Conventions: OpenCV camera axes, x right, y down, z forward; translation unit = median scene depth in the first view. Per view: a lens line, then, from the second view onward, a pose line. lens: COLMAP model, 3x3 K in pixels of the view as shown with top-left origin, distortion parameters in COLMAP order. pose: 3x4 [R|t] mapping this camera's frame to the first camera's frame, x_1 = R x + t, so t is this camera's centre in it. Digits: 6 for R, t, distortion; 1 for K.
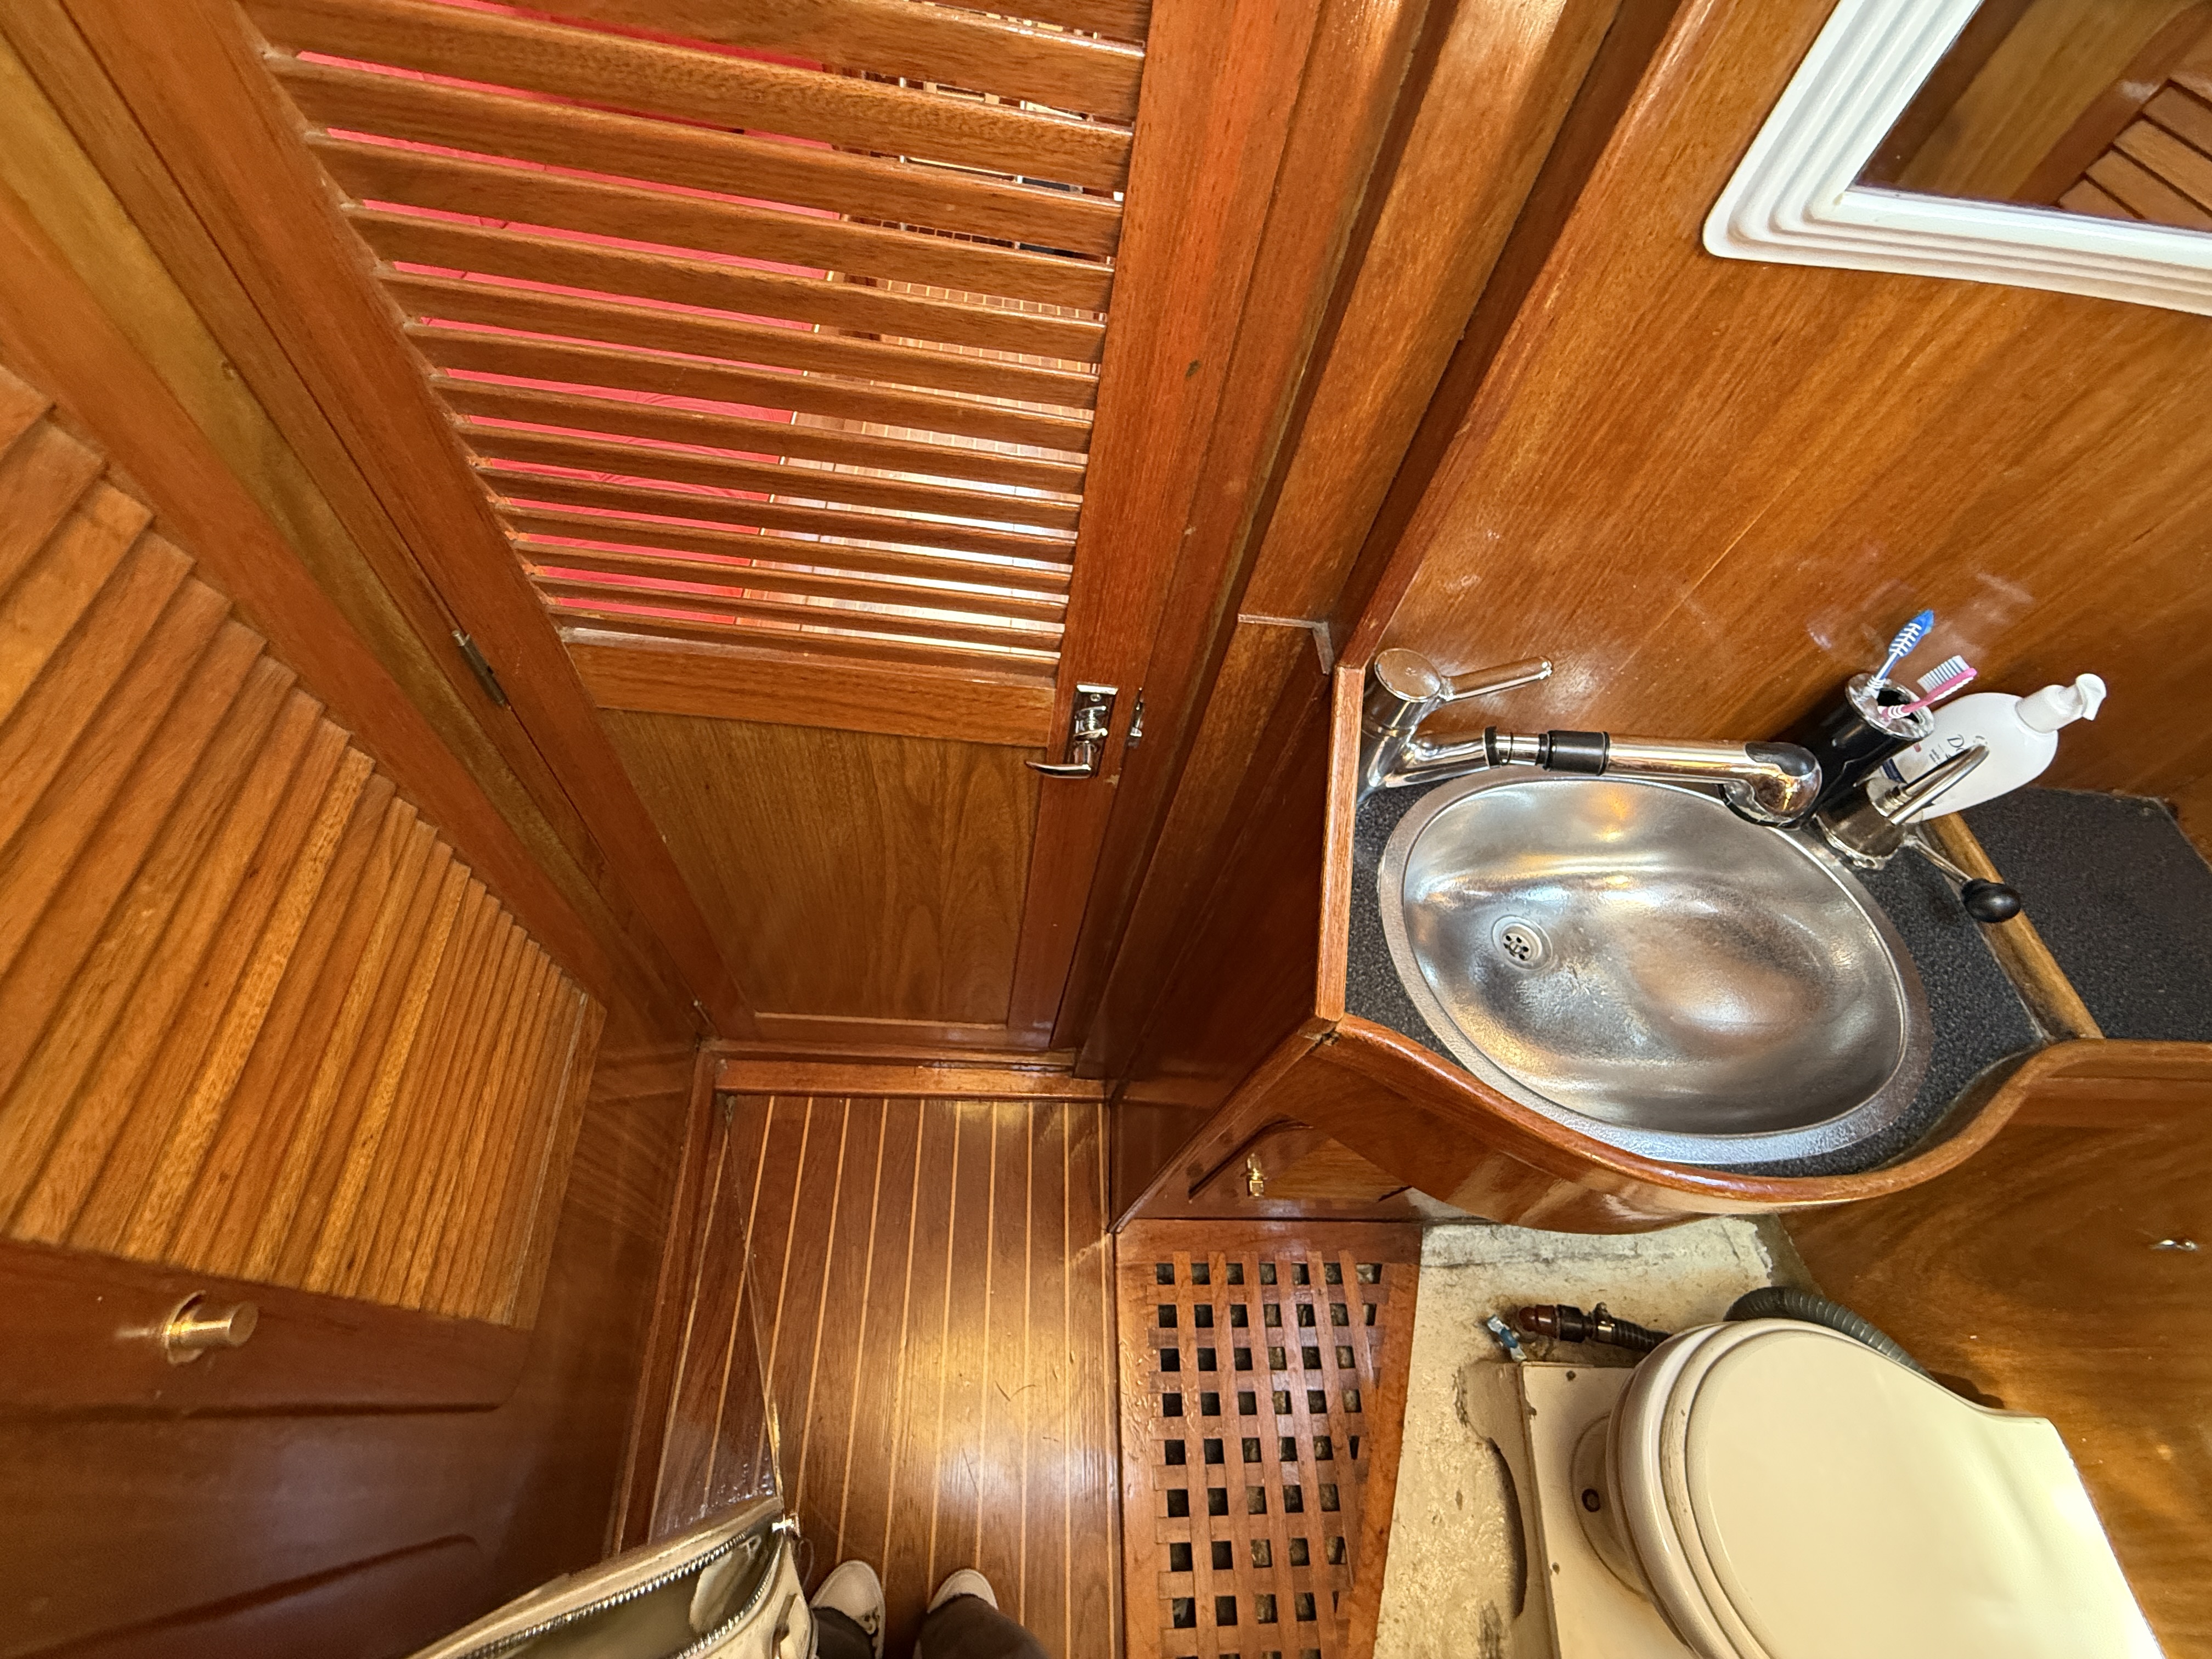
lens RADIAL K [[886.1, 0, 1105.0], [0, 886.1, 832.3], [0, 0, 1]] dist [0.000461, -0.000067]
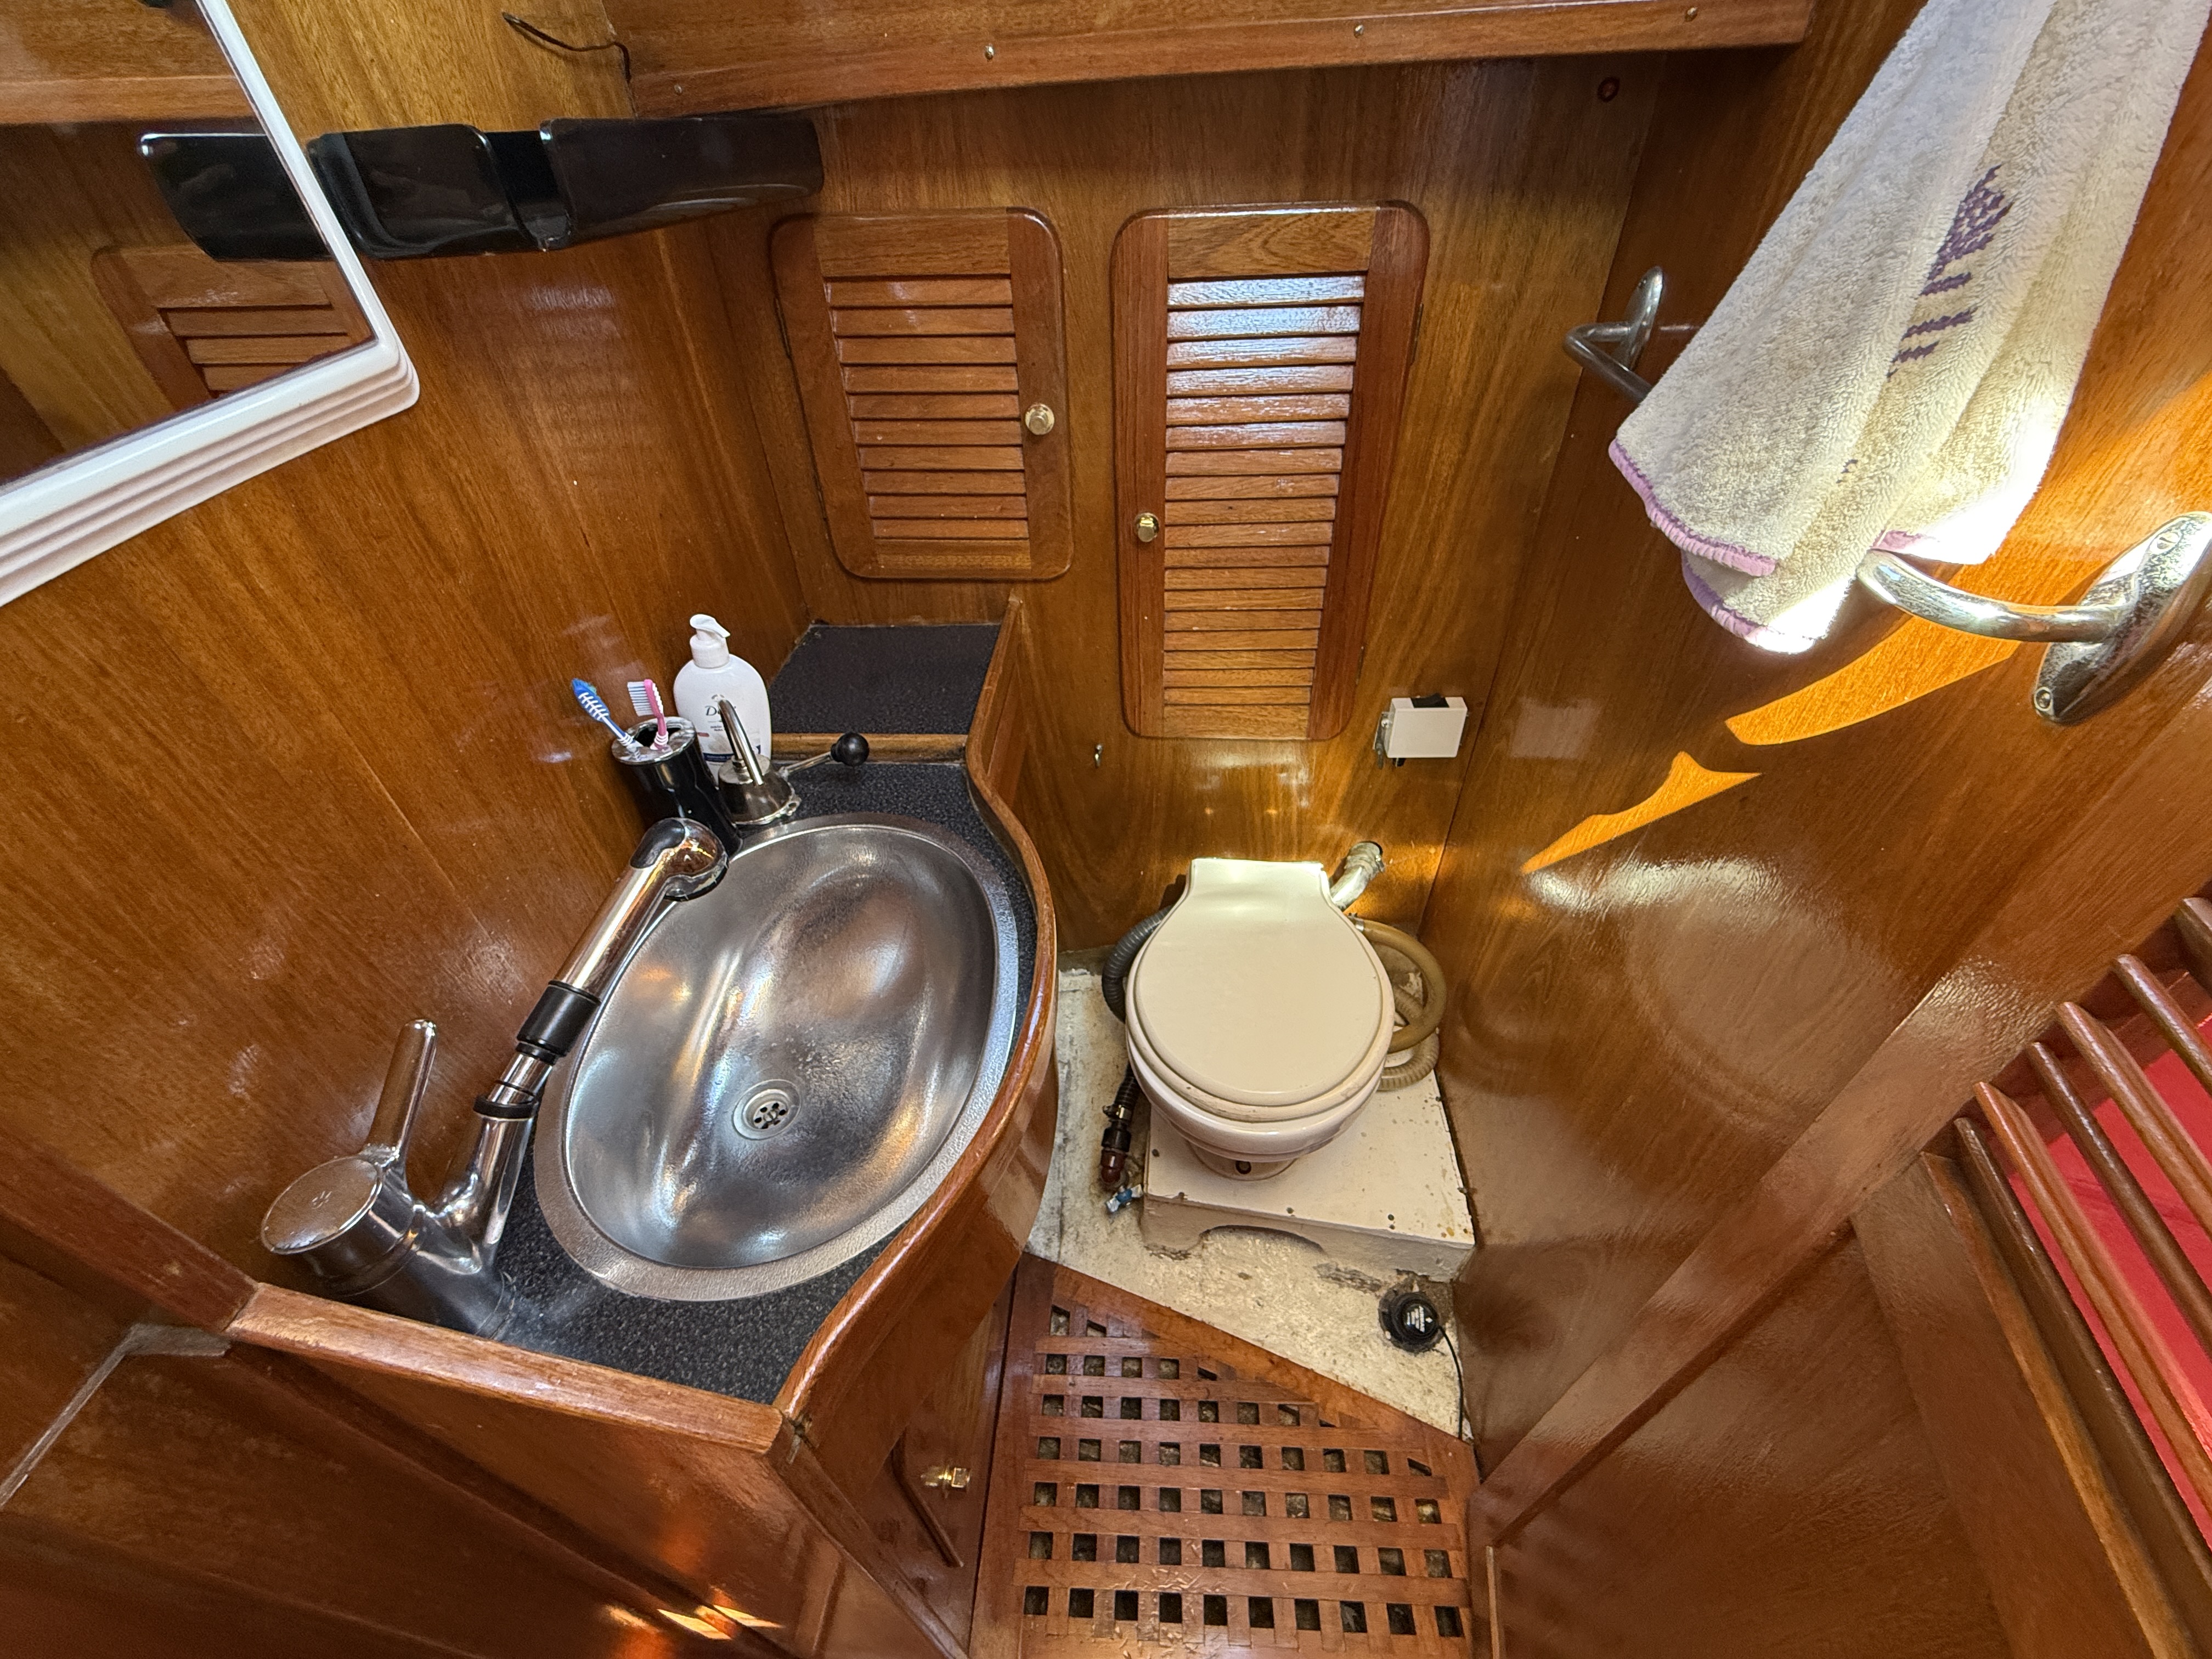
lens RADIAL K [[886.1, 0, 1105.0], [0, 886.1, 832.3], [0, 0, 1]] dist [0.000461, -0.000067]
pose [[0.064080, -0.749757, 0.658604, 0.125465], [0.858136, 0.378281, 0.347141, -0.003330], [-0.509409, 0.542926, 0.667633, 0.061180]]
